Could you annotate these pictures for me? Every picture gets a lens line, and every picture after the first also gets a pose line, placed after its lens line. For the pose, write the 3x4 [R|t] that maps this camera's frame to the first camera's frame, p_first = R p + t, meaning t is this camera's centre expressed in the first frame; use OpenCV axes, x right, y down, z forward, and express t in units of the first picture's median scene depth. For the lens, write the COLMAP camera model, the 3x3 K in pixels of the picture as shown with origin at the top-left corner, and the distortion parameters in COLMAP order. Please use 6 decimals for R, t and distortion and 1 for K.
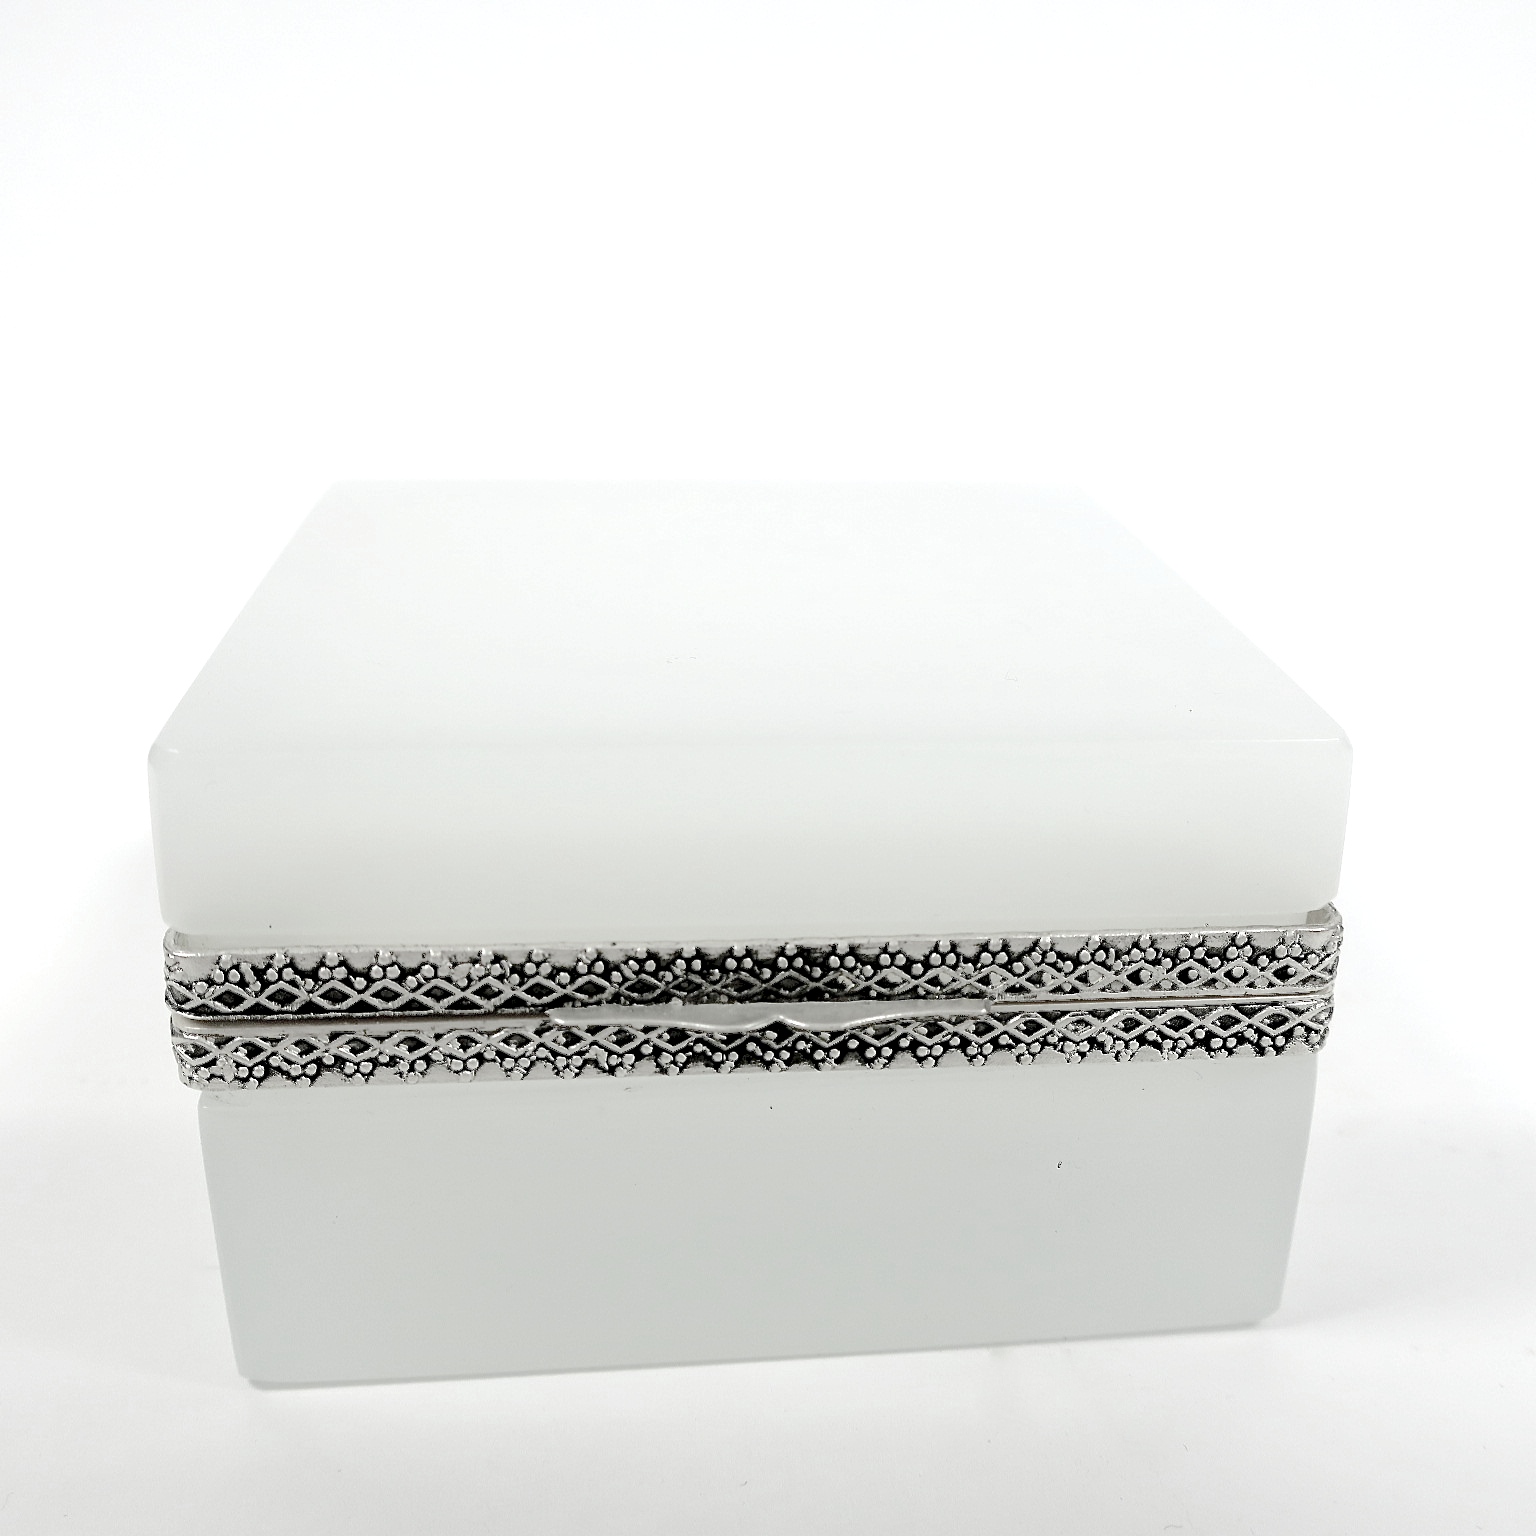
lens RADIAL K [[1802.2, 0, 779.3], [0, 1802.2, 771.5], [0, 0, 1]] dist [0.008861, 0.000000]
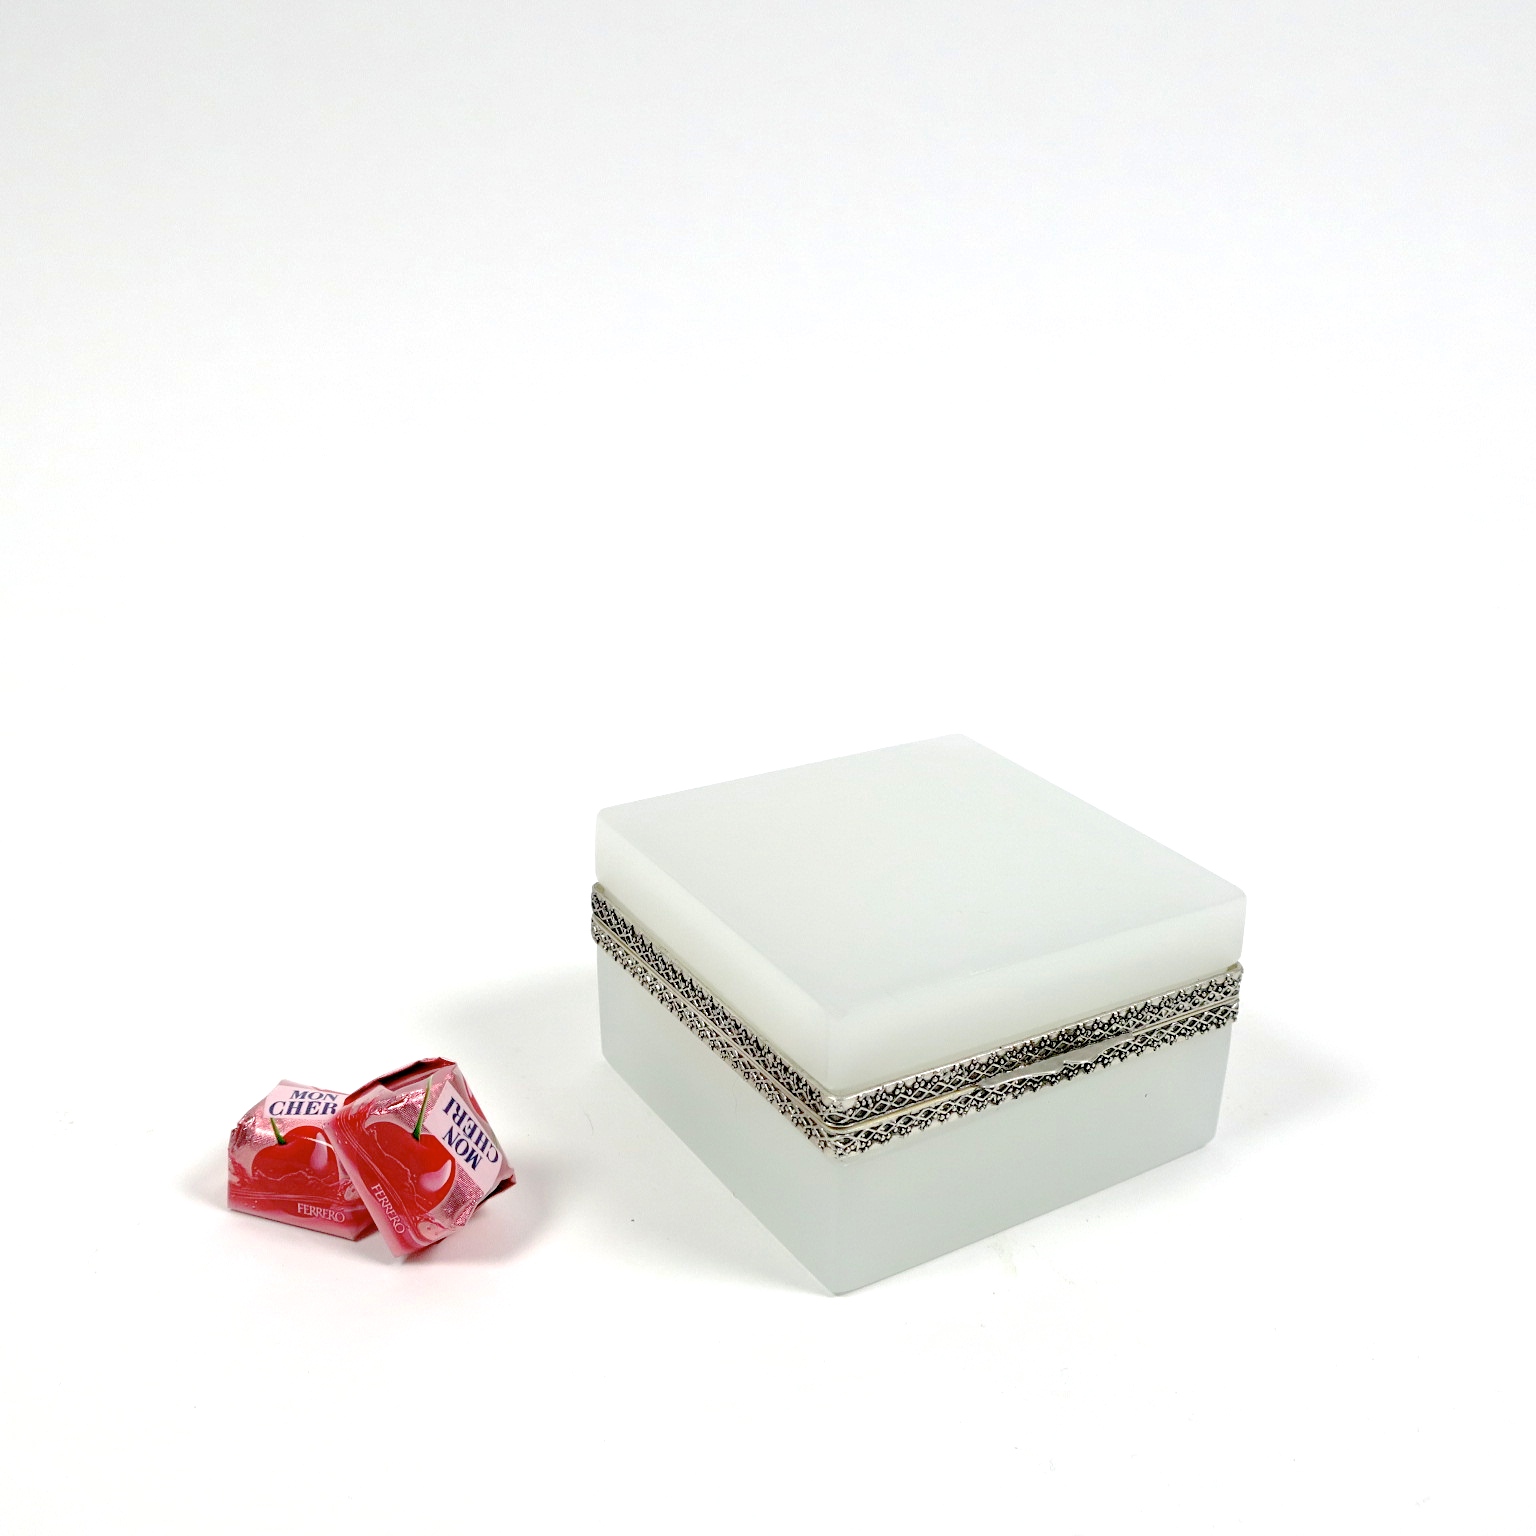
lens RADIAL K [[1802.2, 0, 768.9], [0, 1802.2, 778.7], [0, 0, 1]] dist [0.008861, 0.000000]
pose [[0.899671, -0.177275, 0.398955, -1.177008], [0.163800, 0.984152, 0.067925, -0.431289], [-0.404674, 0.004239, 0.914451, -0.938248]]
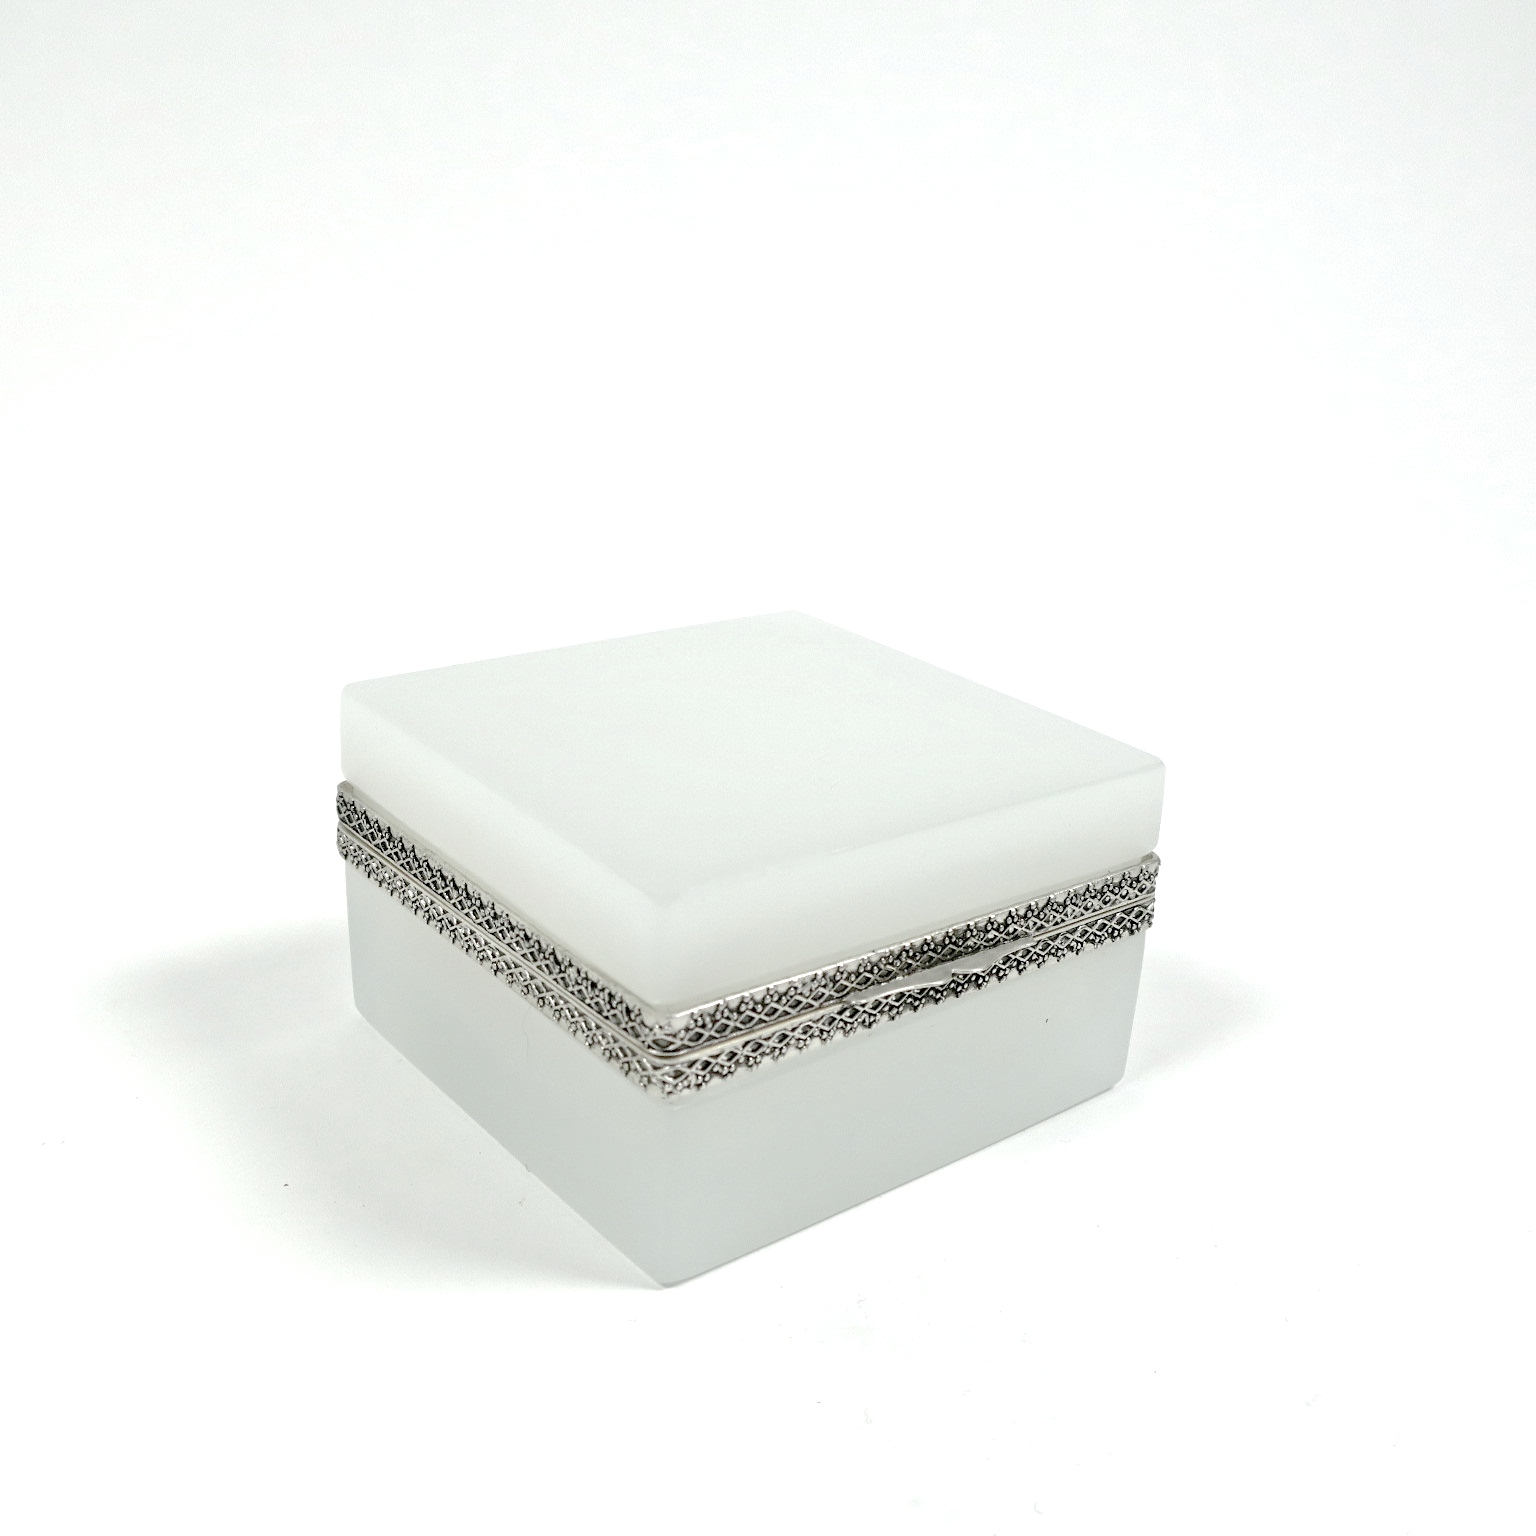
lens RADIAL K [[1802.2, 0, 769.7], [0, 1802.2, 771.6], [0, 0, 1]] dist [0.008861, 0.000000]
pose [[0.843178, -0.177408, 0.507520, -1.011906], [0.172593, 0.983343, 0.056996, -0.188833], [-0.509178, 0.039536, 0.859753, -0.444900]]
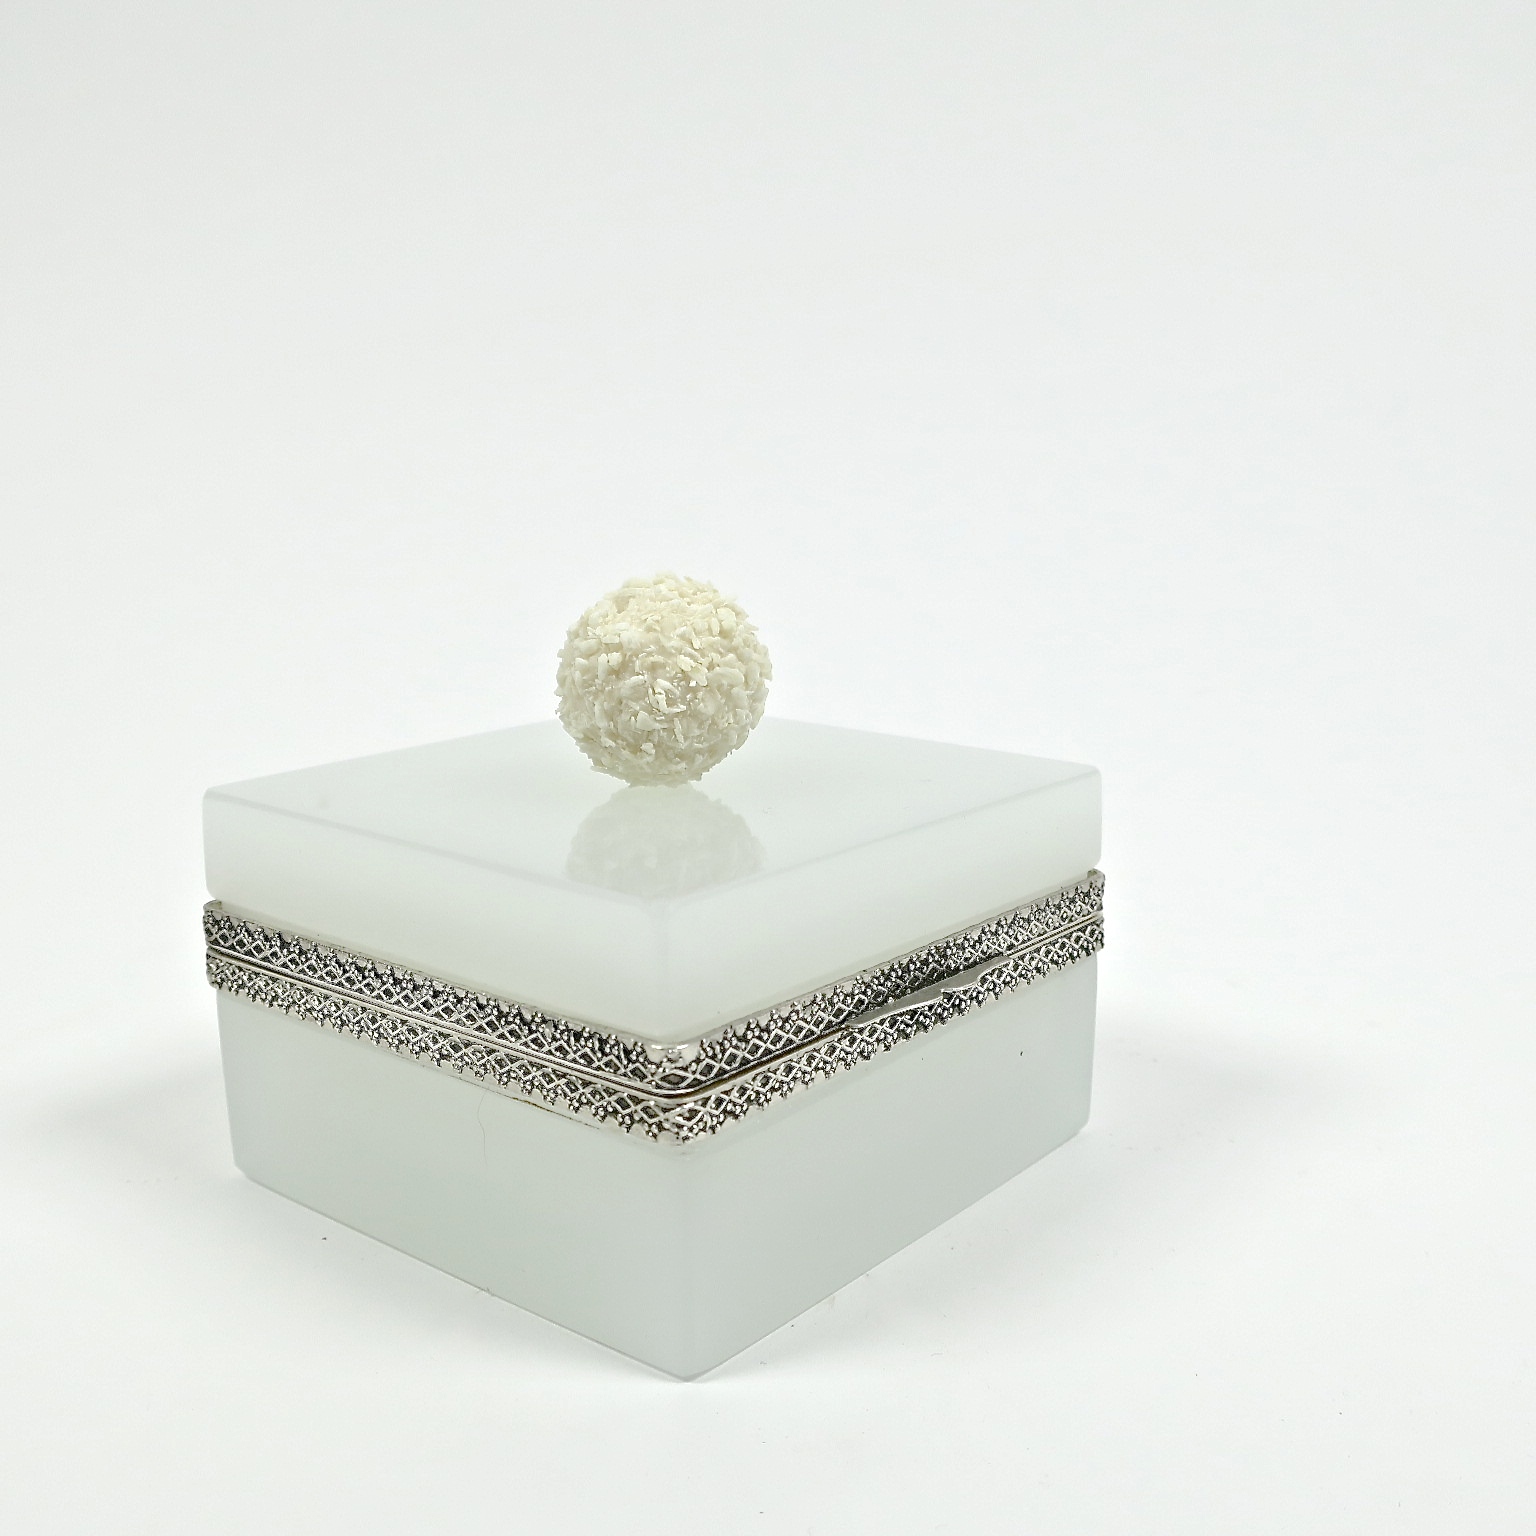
lens RADIAL K [[1802.2, 0, 768.4], [0, 1802.2, 764.9], [0, 0, 1]] dist [0.008861, 0.000000]
pose [[0.714966, -0.172794, 0.677470, -1.188622], [0.283318, 0.957460, -0.054791, -0.016579], [-0.639183, 0.231113, 0.733507, -0.161814]]
